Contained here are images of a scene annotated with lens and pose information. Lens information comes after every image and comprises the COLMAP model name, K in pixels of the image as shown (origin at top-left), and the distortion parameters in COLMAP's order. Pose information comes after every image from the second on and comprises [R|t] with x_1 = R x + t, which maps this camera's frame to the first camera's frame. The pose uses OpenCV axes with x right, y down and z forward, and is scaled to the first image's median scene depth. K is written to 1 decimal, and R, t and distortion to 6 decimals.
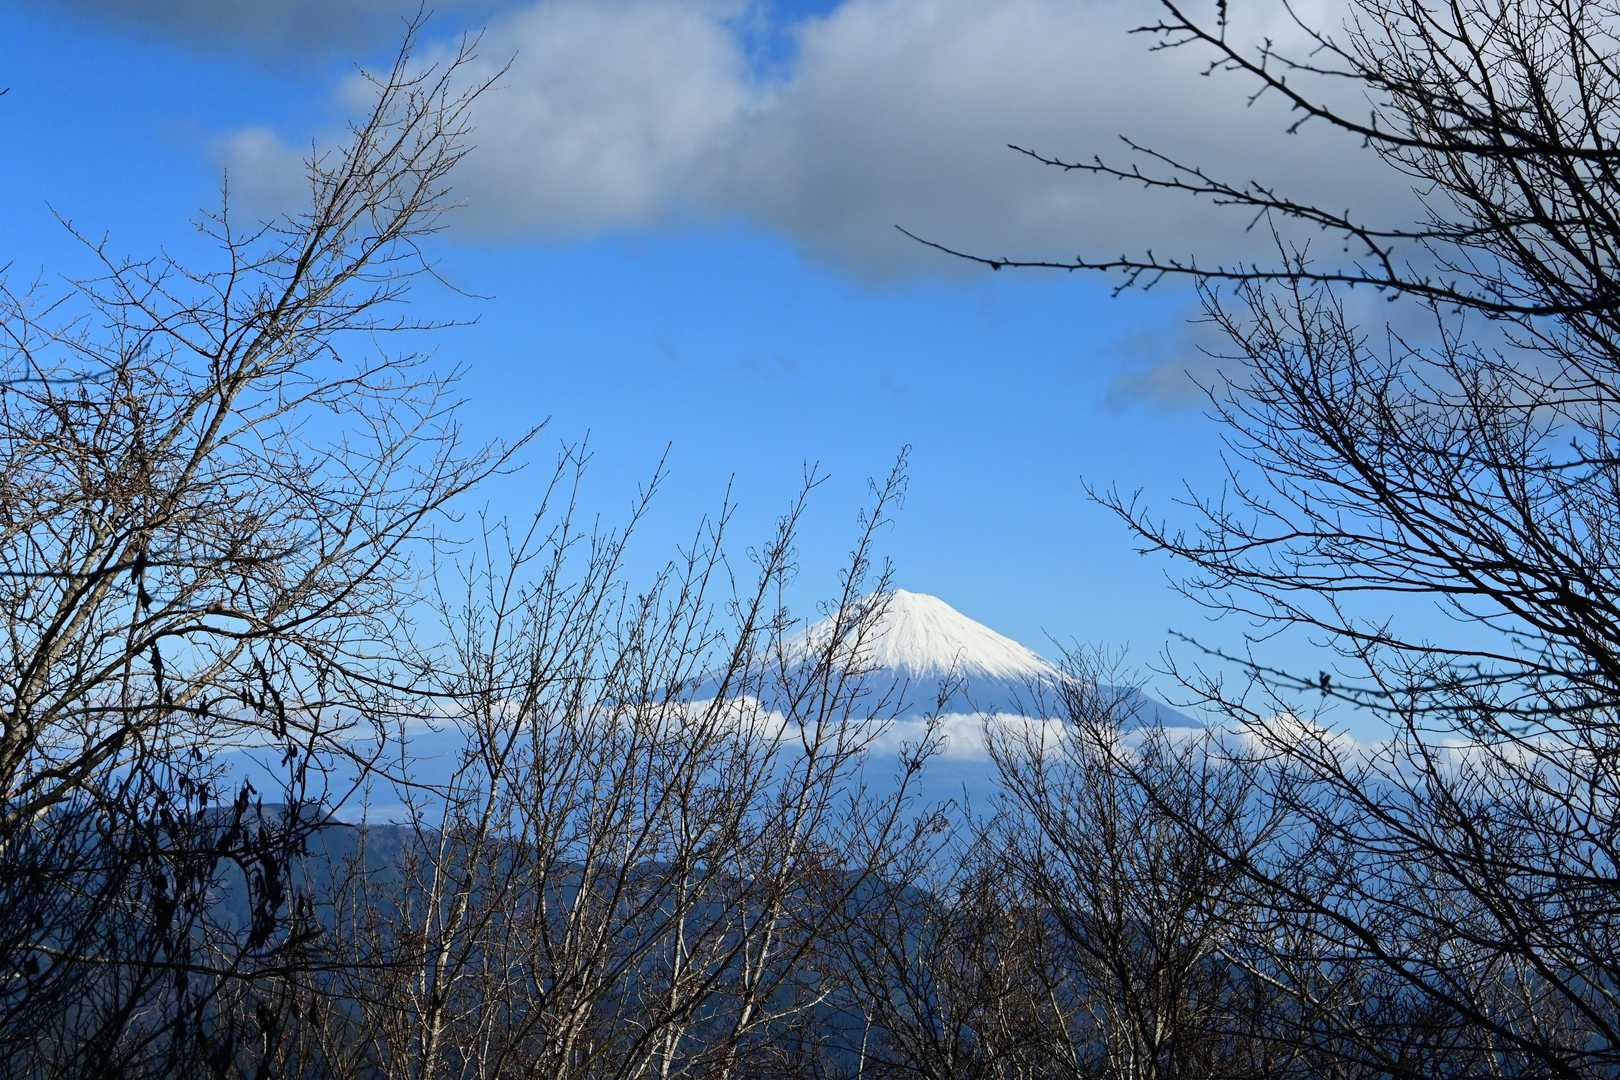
lens RADIAL K [[791.2, 0, 810.0], [0, 791.2, 540.0], [0, 0, 1]] dist [-0.025847, 0.000353]
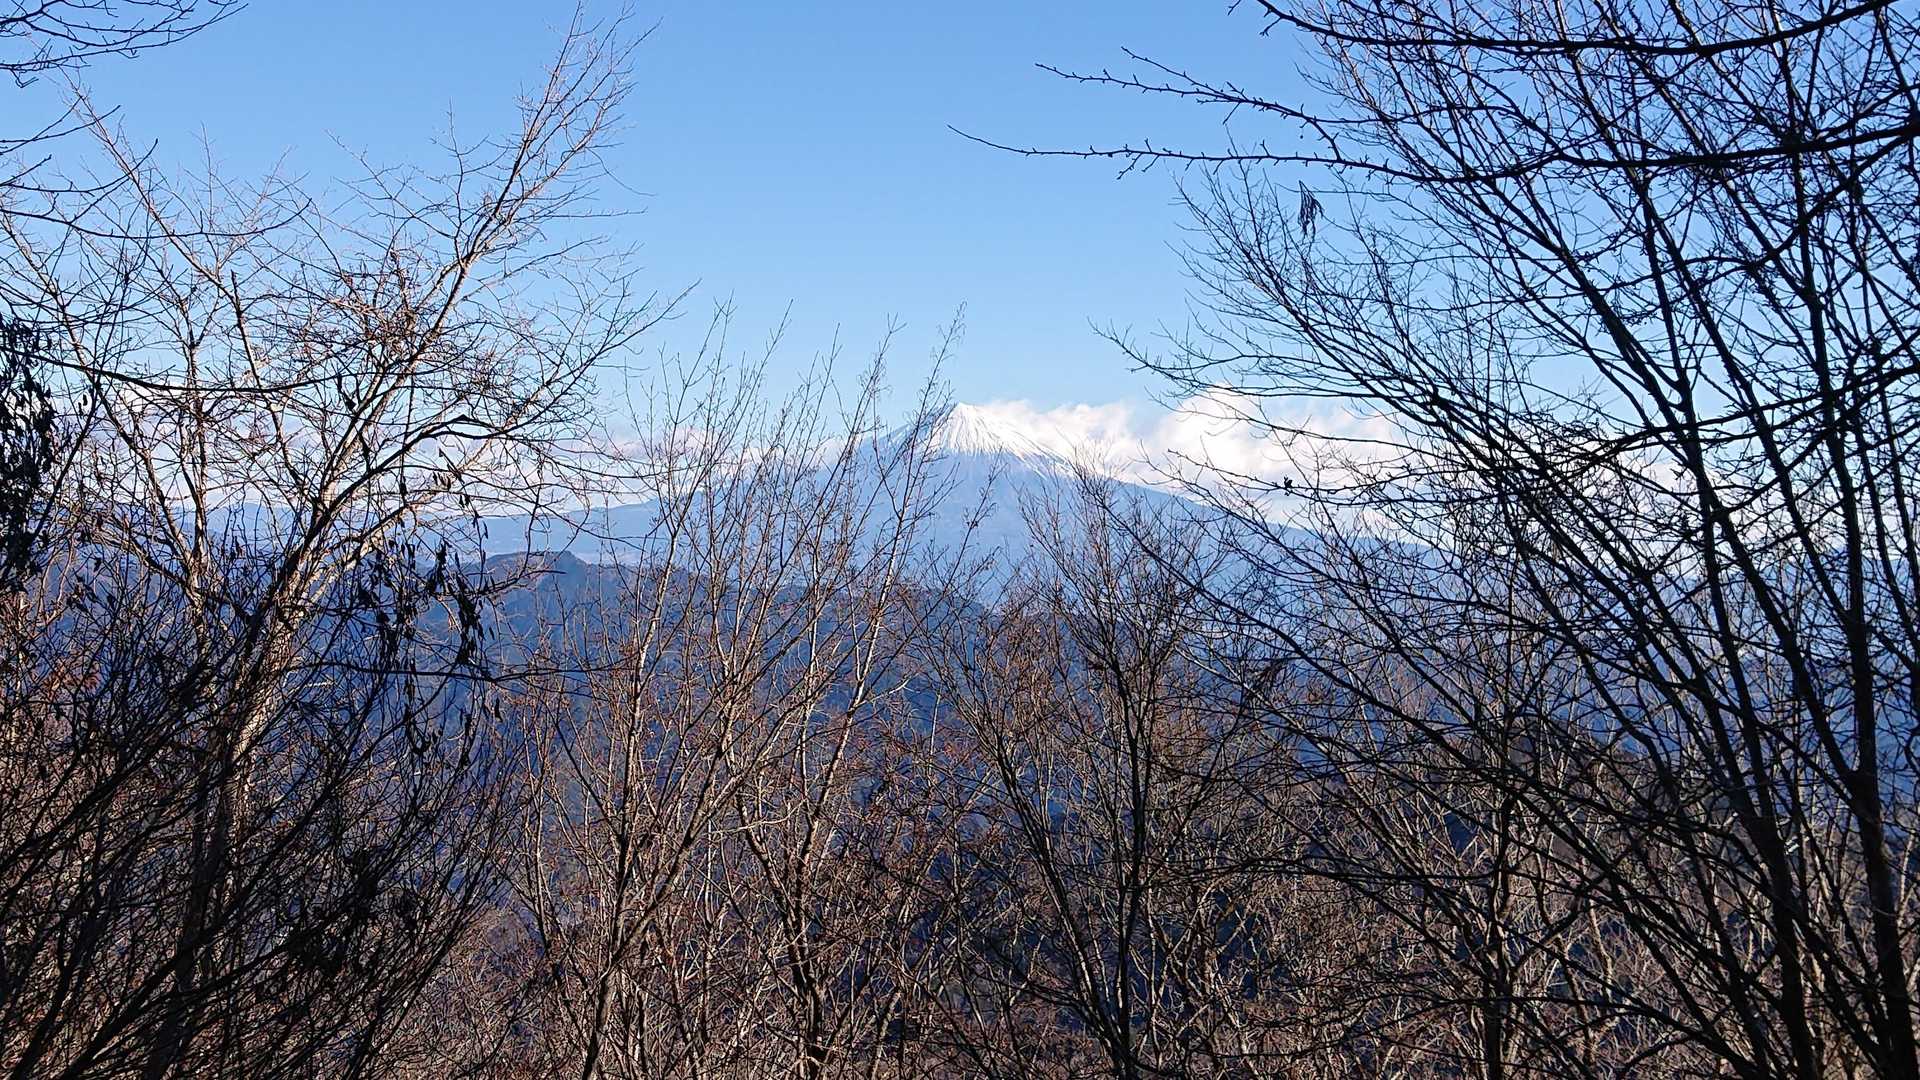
lens RADIAL K [[1468.5, 0, 960.0], [0, 1468.5, 540.0], [0, 0, 1]] dist [0.049537, -0.000358]
pose [[0.999916, -0.011311, -0.006263, 0.137494], [0.012423, 0.974780, 0.222821, -0.281548], [0.003584, -0.222880, 0.974839, -1.636628]]
